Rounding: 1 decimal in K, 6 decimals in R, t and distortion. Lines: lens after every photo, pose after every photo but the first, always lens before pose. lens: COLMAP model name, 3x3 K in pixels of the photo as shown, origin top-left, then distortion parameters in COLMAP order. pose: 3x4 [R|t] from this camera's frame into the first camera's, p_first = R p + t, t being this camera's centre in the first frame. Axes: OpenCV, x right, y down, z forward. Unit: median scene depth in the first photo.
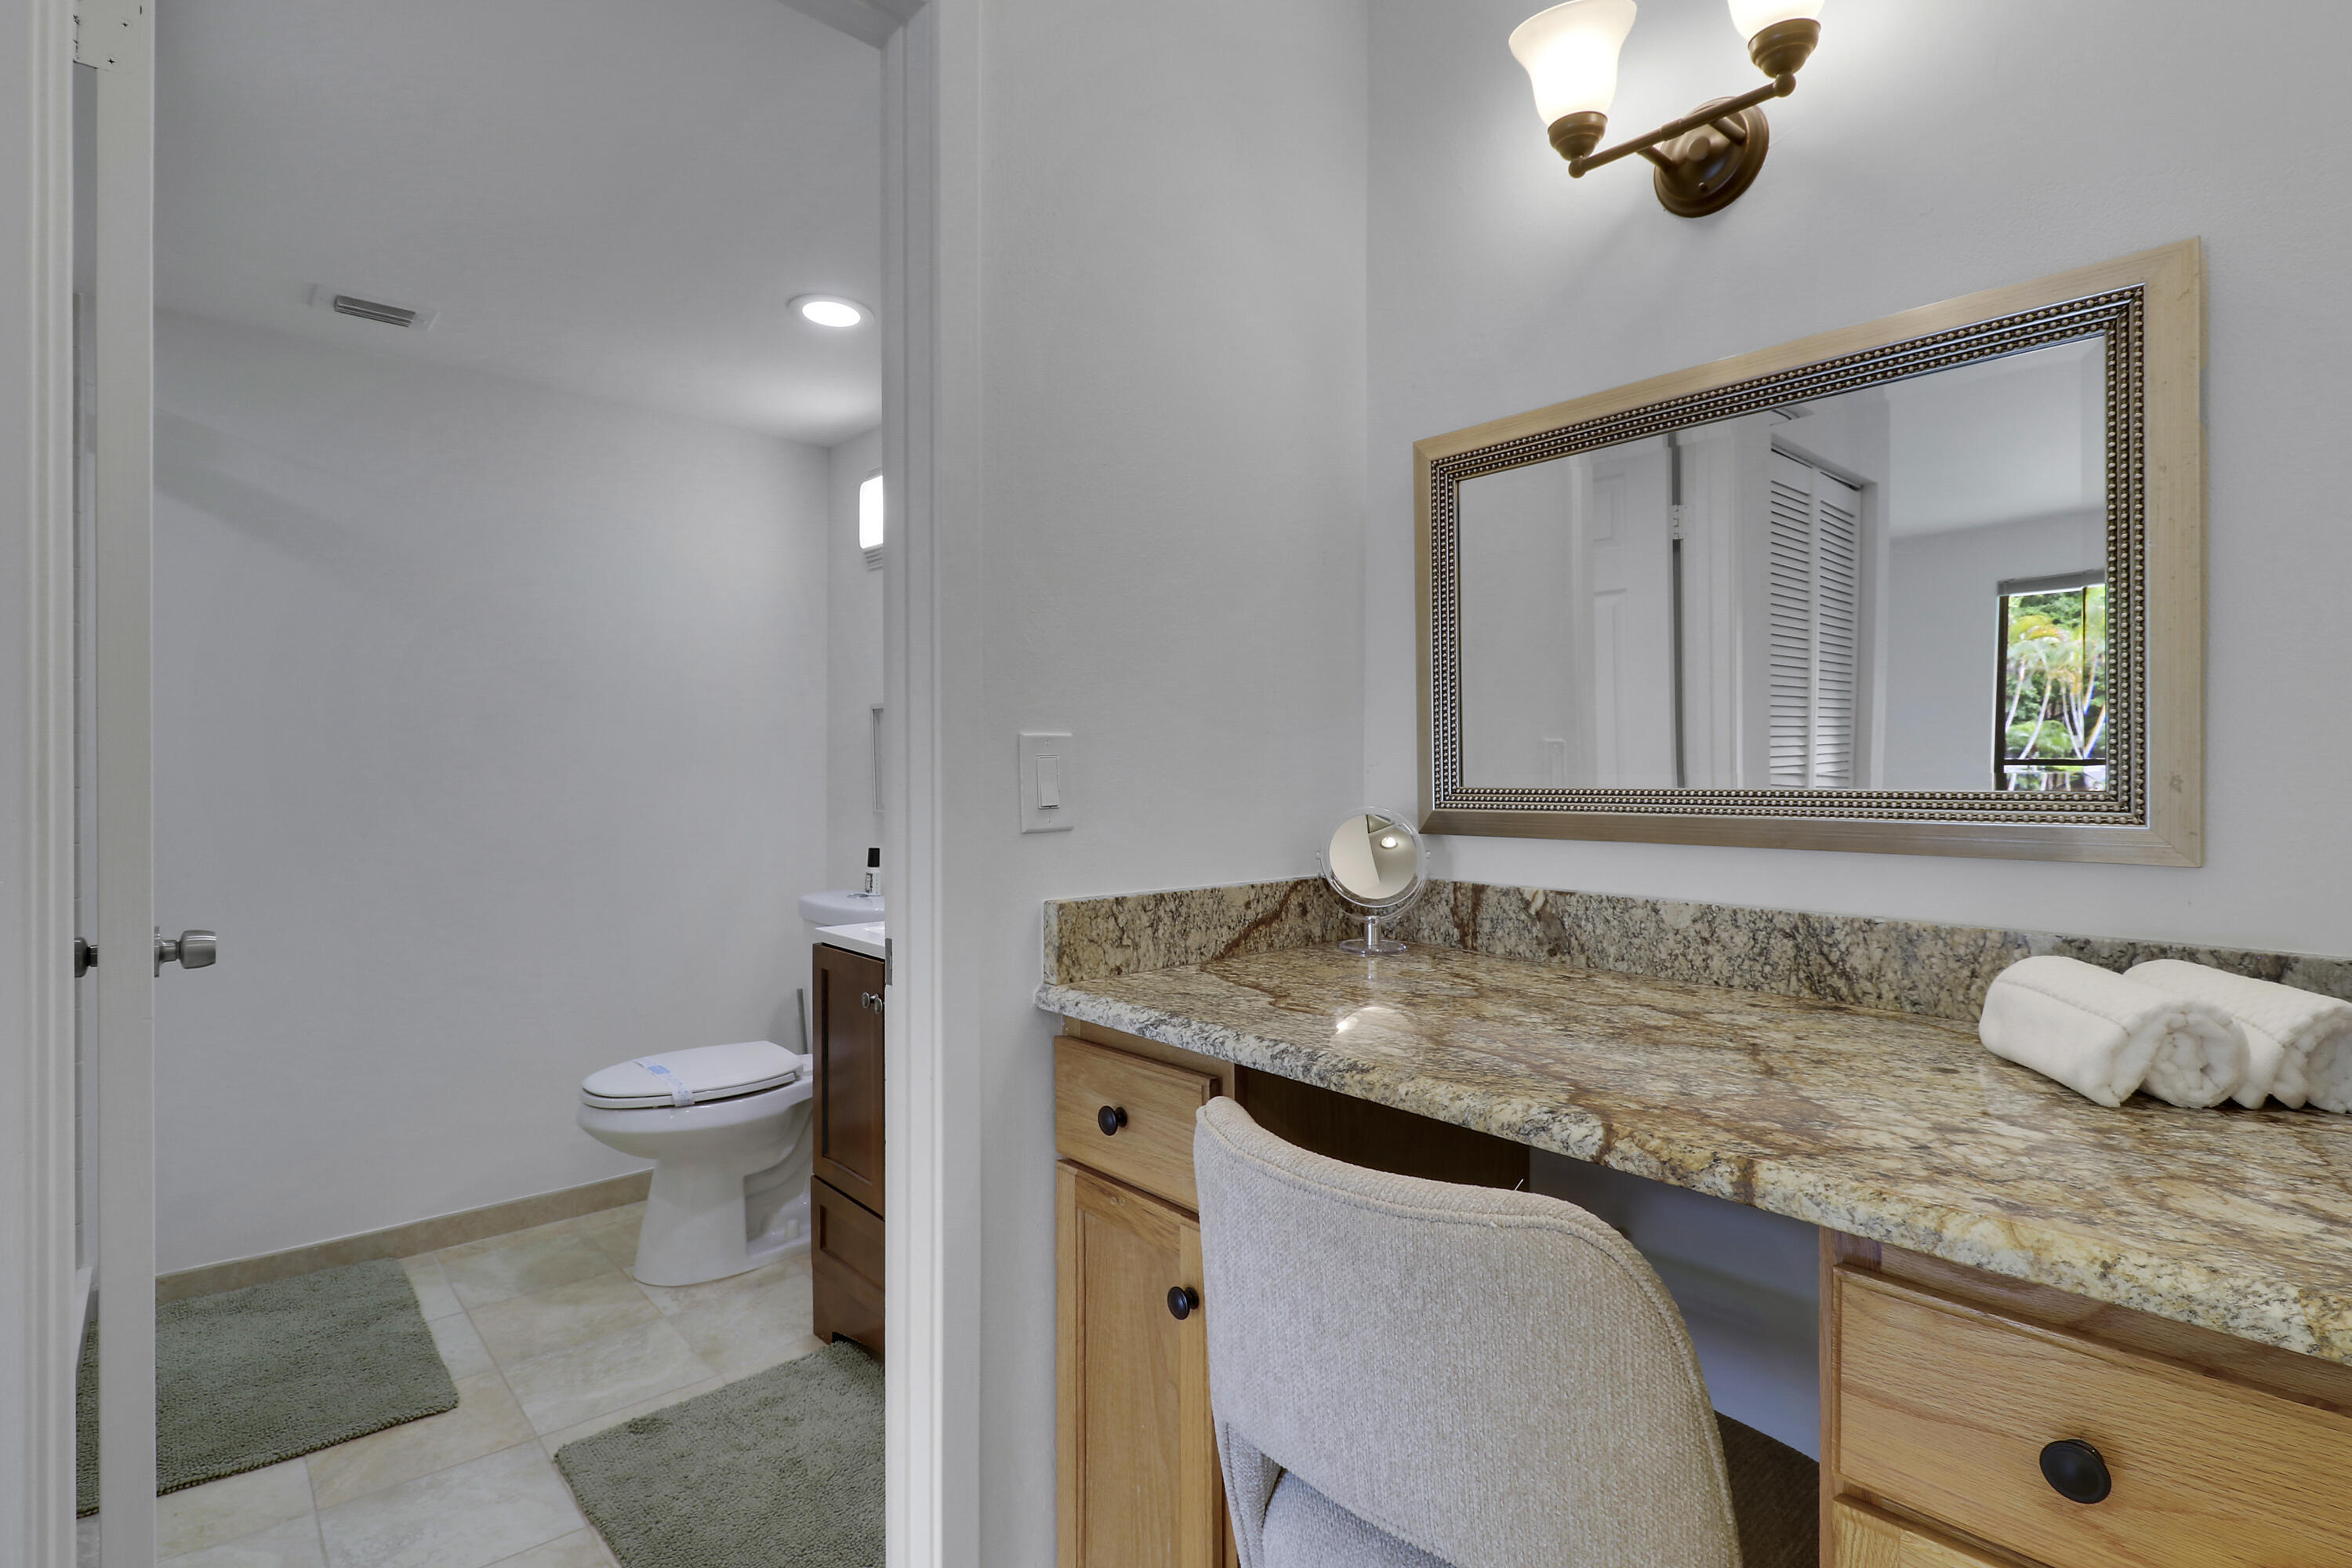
lens RADIAL K [[1113.4, 0, 1176.0], [0, 1113.4, 784.0], [0, 0, 1]] dist [0.000057, -0.000981]
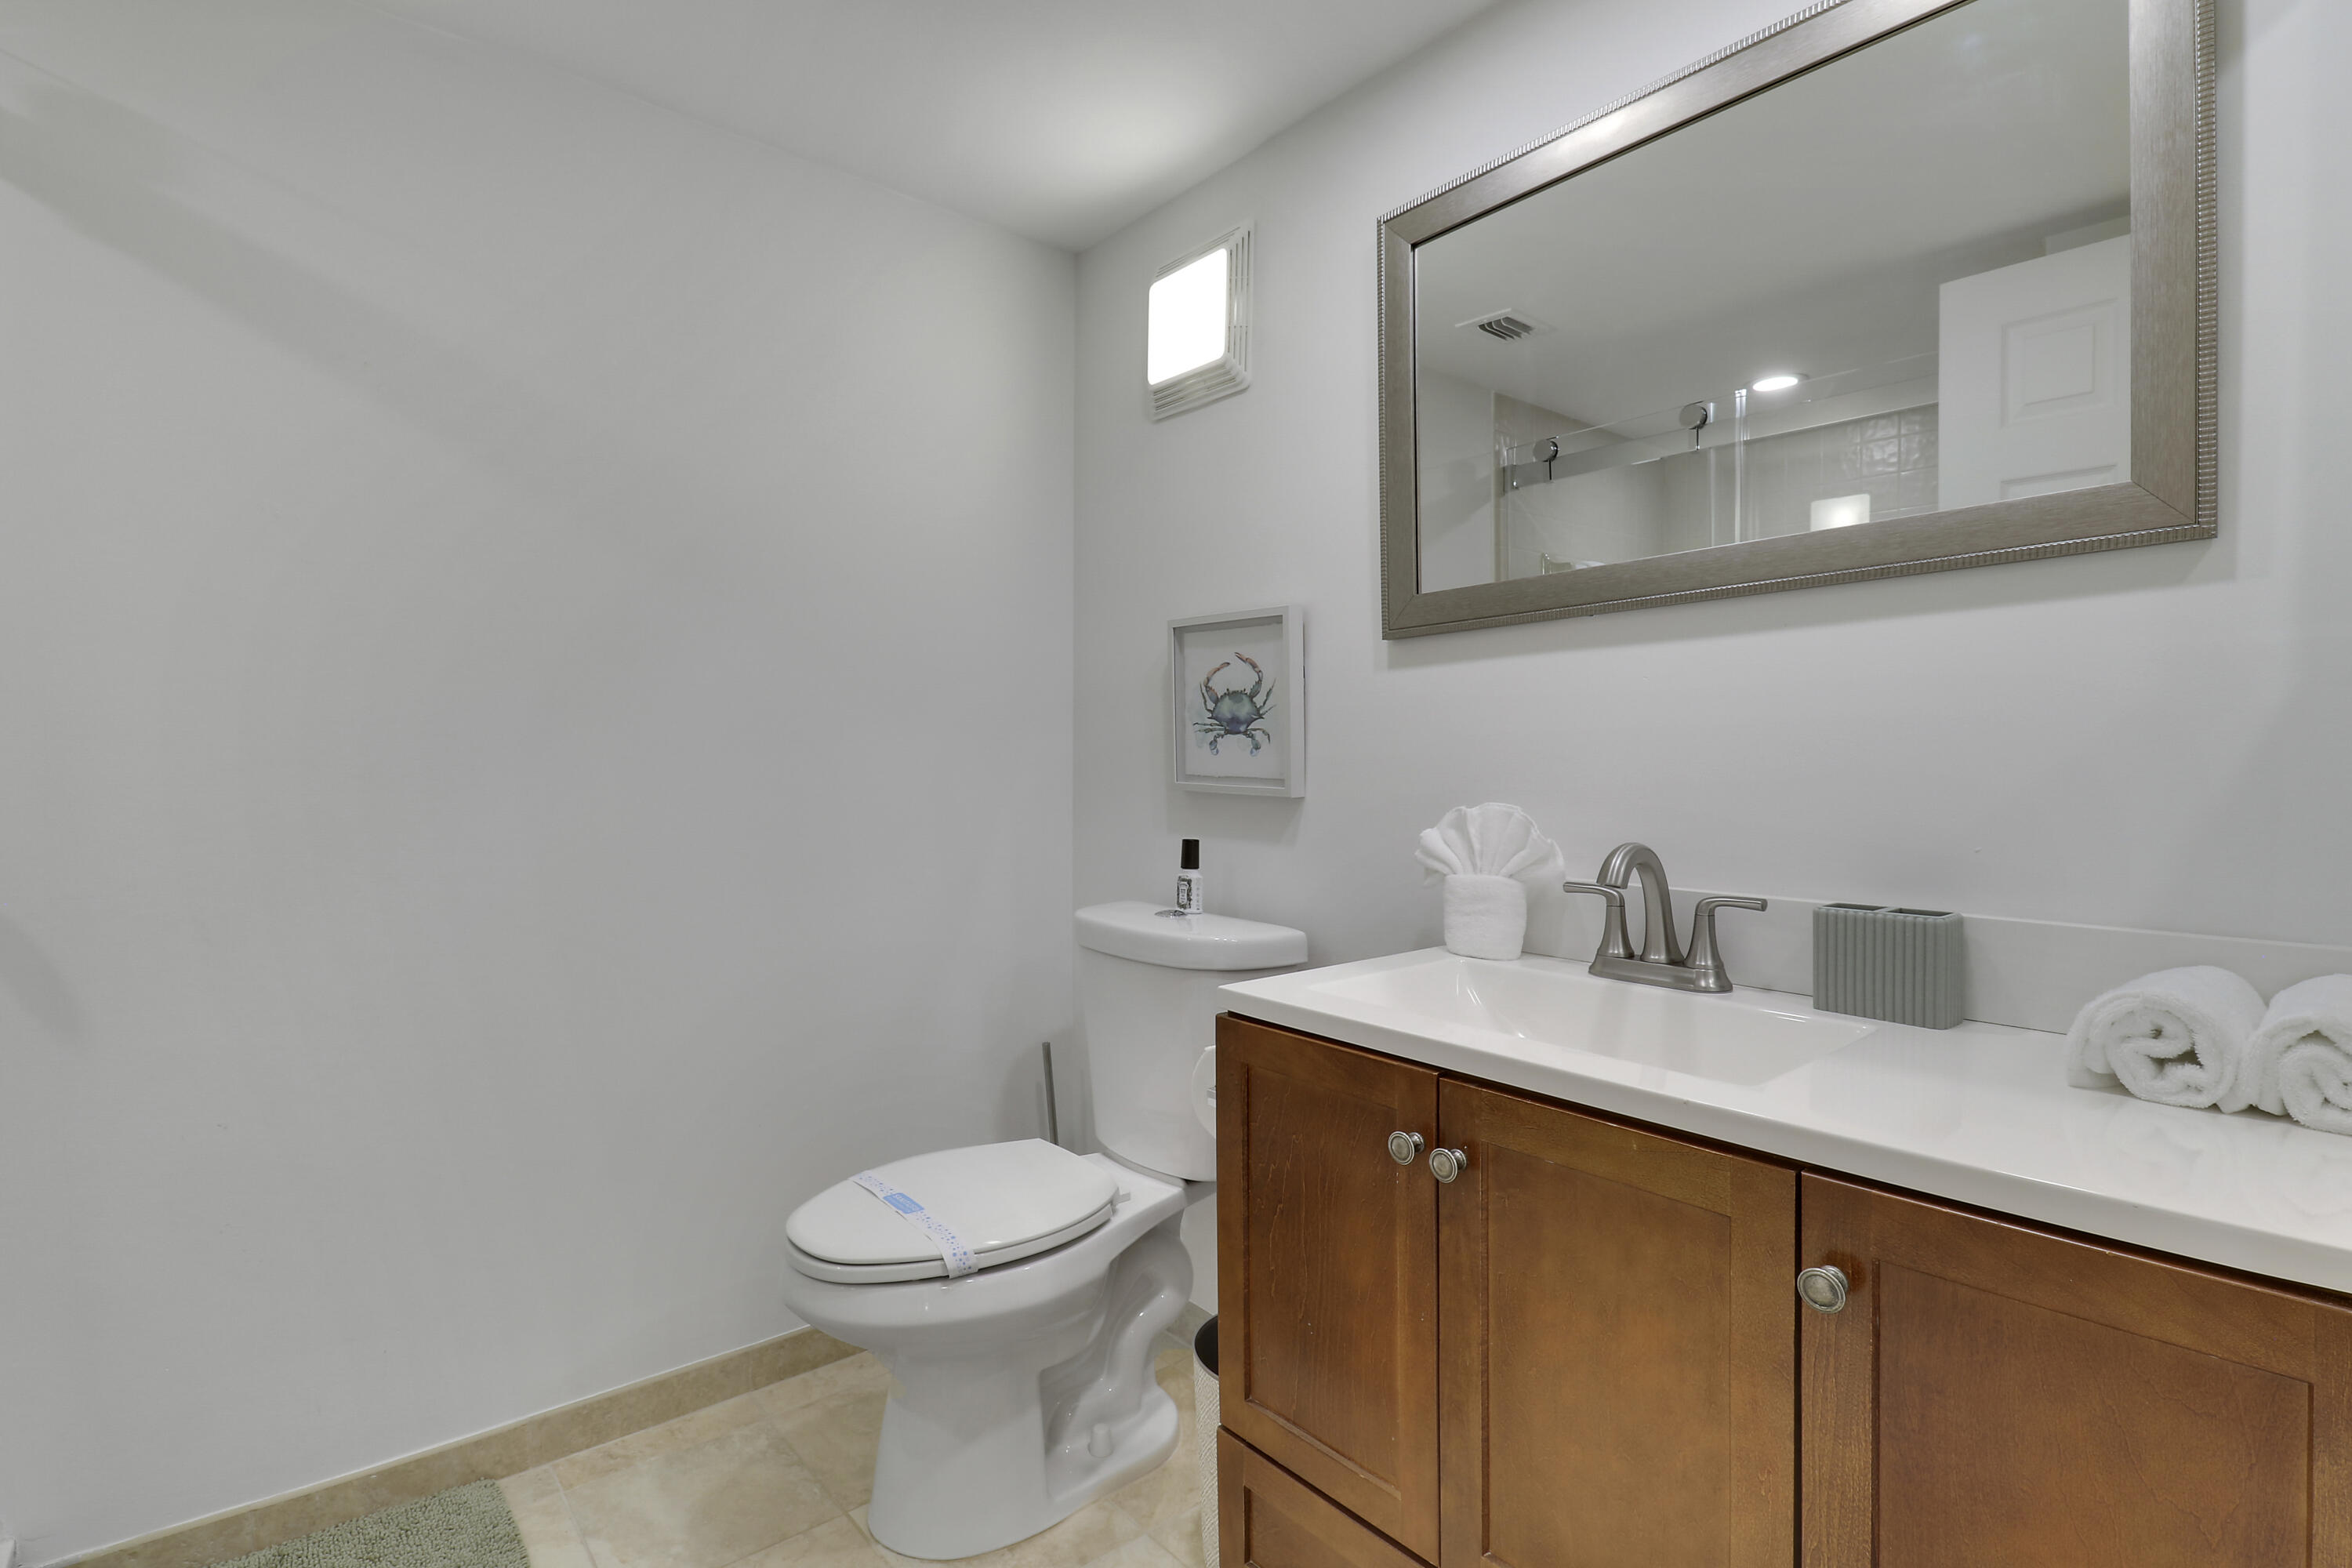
lens RADIAL K [[1113.4, 0, 1176.0], [0, 1113.4, 784.0], [0, 0, 1]] dist [0.000057, -0.000981]
pose [[0.999414, -0.007439, -0.033399, -0.228428], [0.008491, 0.999468, 0.031485, 0.003766], [0.033147, -0.031751, 0.998946, 0.308517]]
